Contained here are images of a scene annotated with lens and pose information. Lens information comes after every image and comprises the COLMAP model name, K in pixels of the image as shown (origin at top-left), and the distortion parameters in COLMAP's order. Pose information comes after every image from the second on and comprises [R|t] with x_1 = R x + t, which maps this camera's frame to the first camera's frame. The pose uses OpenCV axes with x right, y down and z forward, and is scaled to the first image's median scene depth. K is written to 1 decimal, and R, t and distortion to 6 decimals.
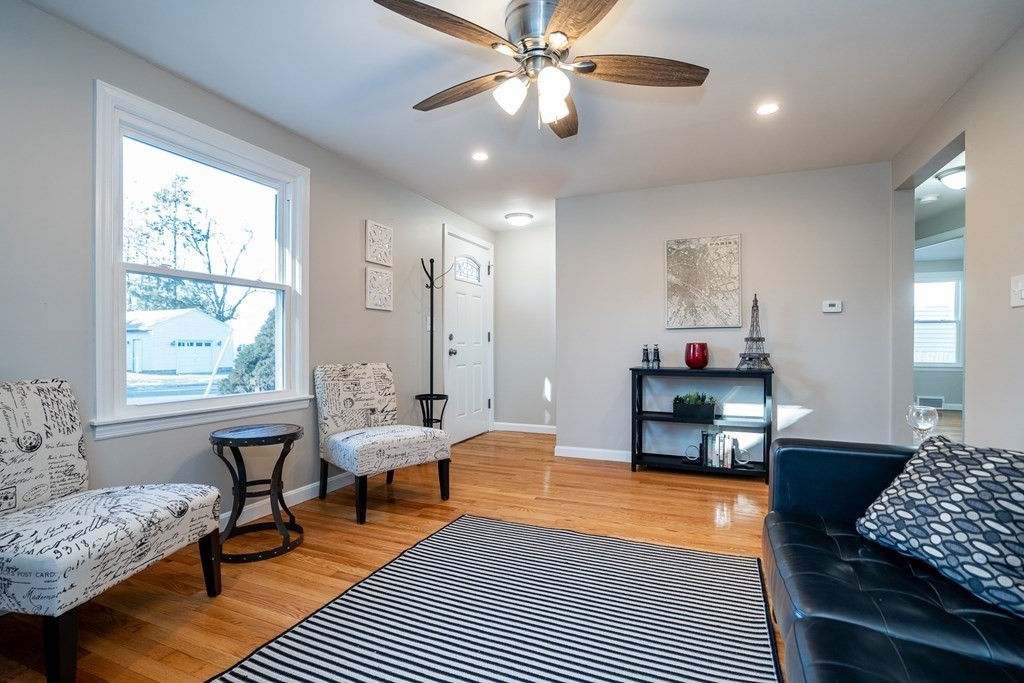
lens RADIAL K [[498.1, 0, 492.1], [0, 498.1, 348.1], [0, 0, 1]] dist [-0.047834, 0.020798]
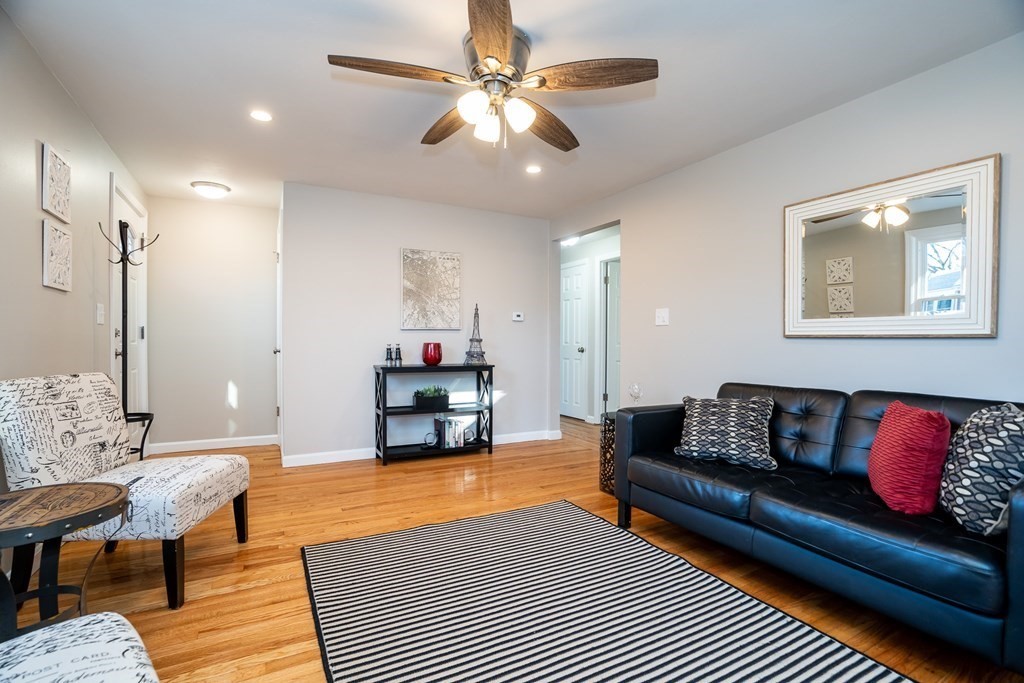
lens RADIAL K [[489.8, 0, 514.7], [0, 489.8, 346.2], [0, 0, 1]] dist [-0.059925, 0.030465]
pose [[0.596124, -0.003373, 0.802886, -0.385733], [0.000974, 0.999993, 0.003478, -0.006410], [-0.802892, -0.001292, 0.596123, 0.173695]]
